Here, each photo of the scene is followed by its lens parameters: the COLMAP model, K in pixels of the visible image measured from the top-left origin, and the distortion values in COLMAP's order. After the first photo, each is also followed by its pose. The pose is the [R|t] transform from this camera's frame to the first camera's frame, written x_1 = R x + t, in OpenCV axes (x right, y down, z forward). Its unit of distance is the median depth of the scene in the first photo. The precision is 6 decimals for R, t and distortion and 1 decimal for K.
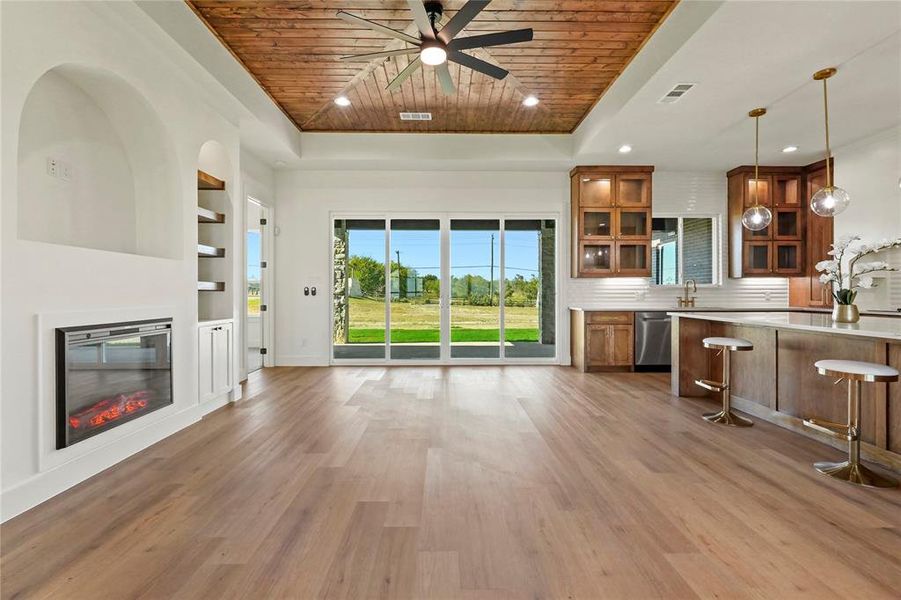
lens RADIAL K [[410.9, 0, 454.9], [0, 410.9, 291.8], [0, 0, 1]] dist [-0.002127, 0.000769]
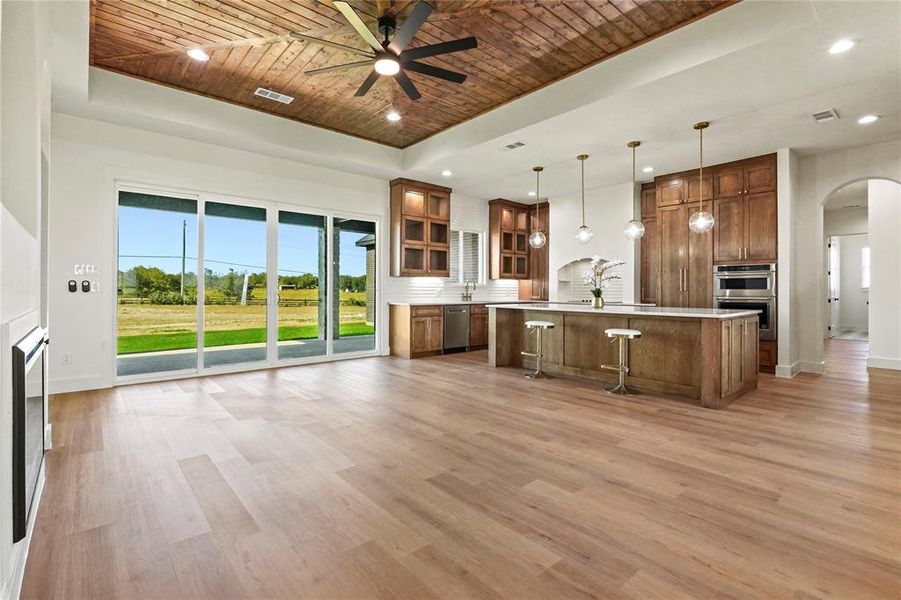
lens RADIAL K [[410.9, 0, 448.8], [0, 410.9, 288.9], [0, 0, 1]] dist [-0.002127, 0.000769]
pose [[0.769983, 0.004601, 0.638048, -0.366329], [-0.005633, 0.999984, -0.000414, -0.000129], [-0.638039, -0.003275, 0.769997, 0.046489]]
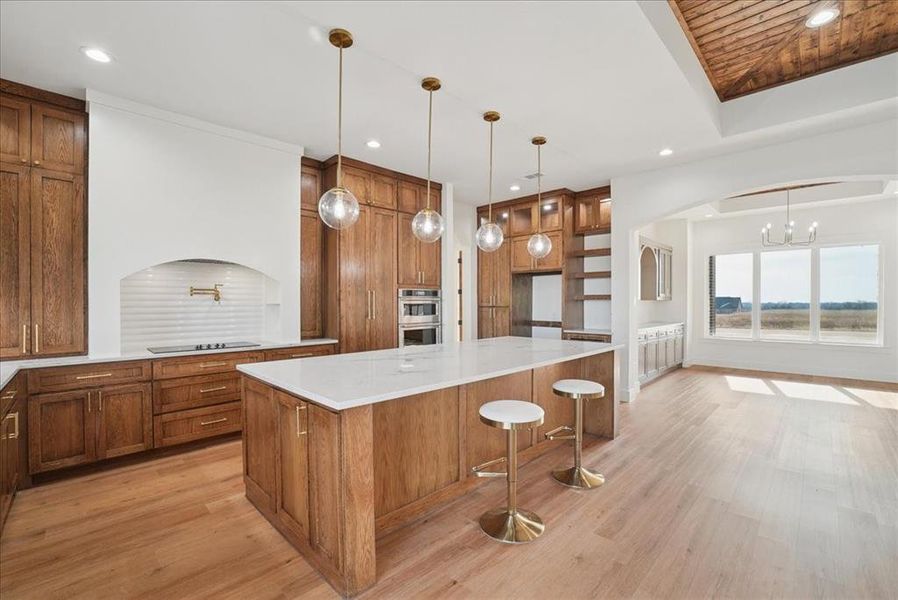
lens RADIAL K [[387.1, 0, 450.5], [0, 387.1, 311.8], [0, 0, 1]] dist [-0.051078, 0.000572]
pose [[-0.688668, -0.013888, 0.724944, 0.172554], [0.003577, 0.999739, 0.022550, -0.034832], [-0.725068, 0.018122, -0.688439, 1.011244]]
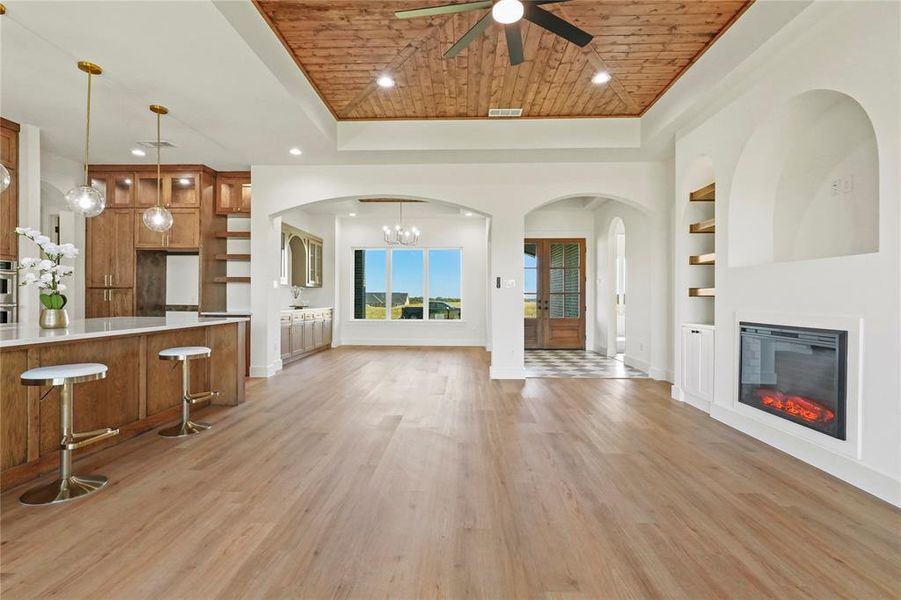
lens RADIAL K [[417.9, 0, 450.4], [0, 417.9, 299.1], [0, 0, 1]] dist [-0.005639, -0.001469]
pose [[-0.998424, -0.003036, 0.056035, 0.008136], [-0.003018, 0.999995, 0.000421, 0.003169], [-0.056036, 0.000251, -0.998429, 1.114978]]
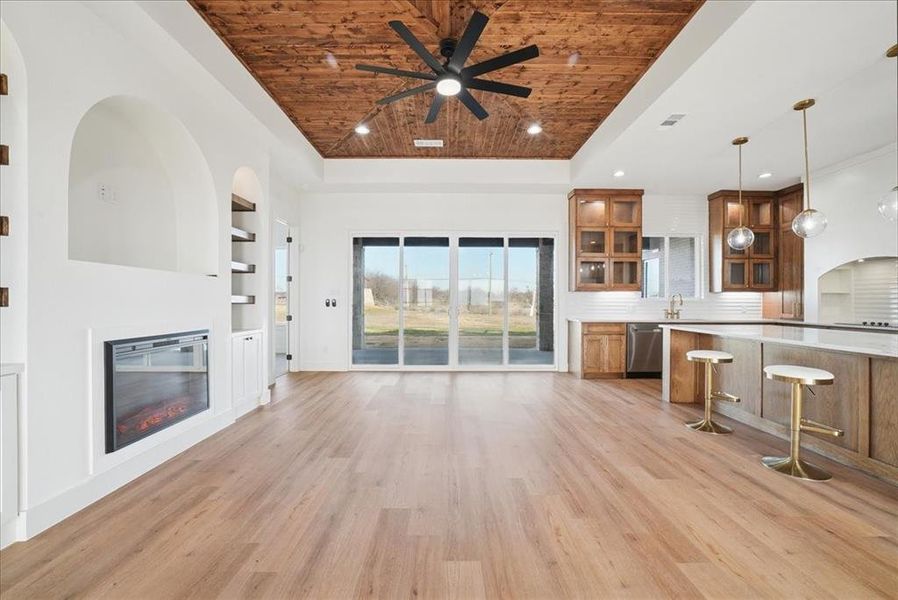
lens RADIAL K [[366.2, 0, 452.7], [0, 366.2, 303.1], [0, 0, 1]] dist [-0.037297, 0.007522]
pose [[0.999947, 0.004686, -0.009163, -0.019286], [-0.004613, 0.999958, 0.007971, -0.010545], [0.009199, -0.007928, 0.999926, 0.030763]]
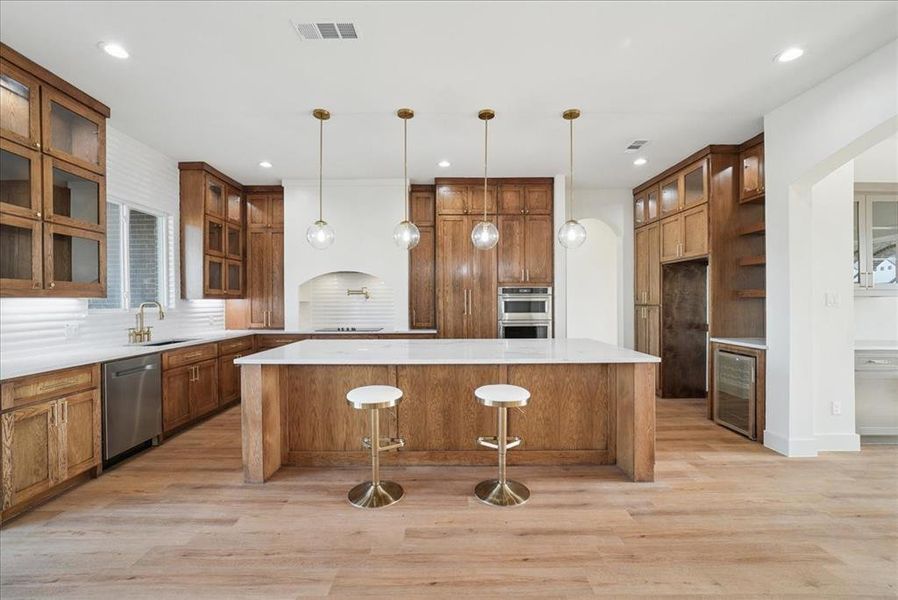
lens RADIAL K [[379.1, 0, 445.1], [0, 379.1, 308.1], [0, 0, 1]] dist [-0.030993, 0.001394]
pose [[0.023347, -0.018827, 0.999550, -0.044602], [0.001436, 0.999822, 0.018798, -0.034321], [-0.999726, 0.000997, 0.023370, 0.572479]]
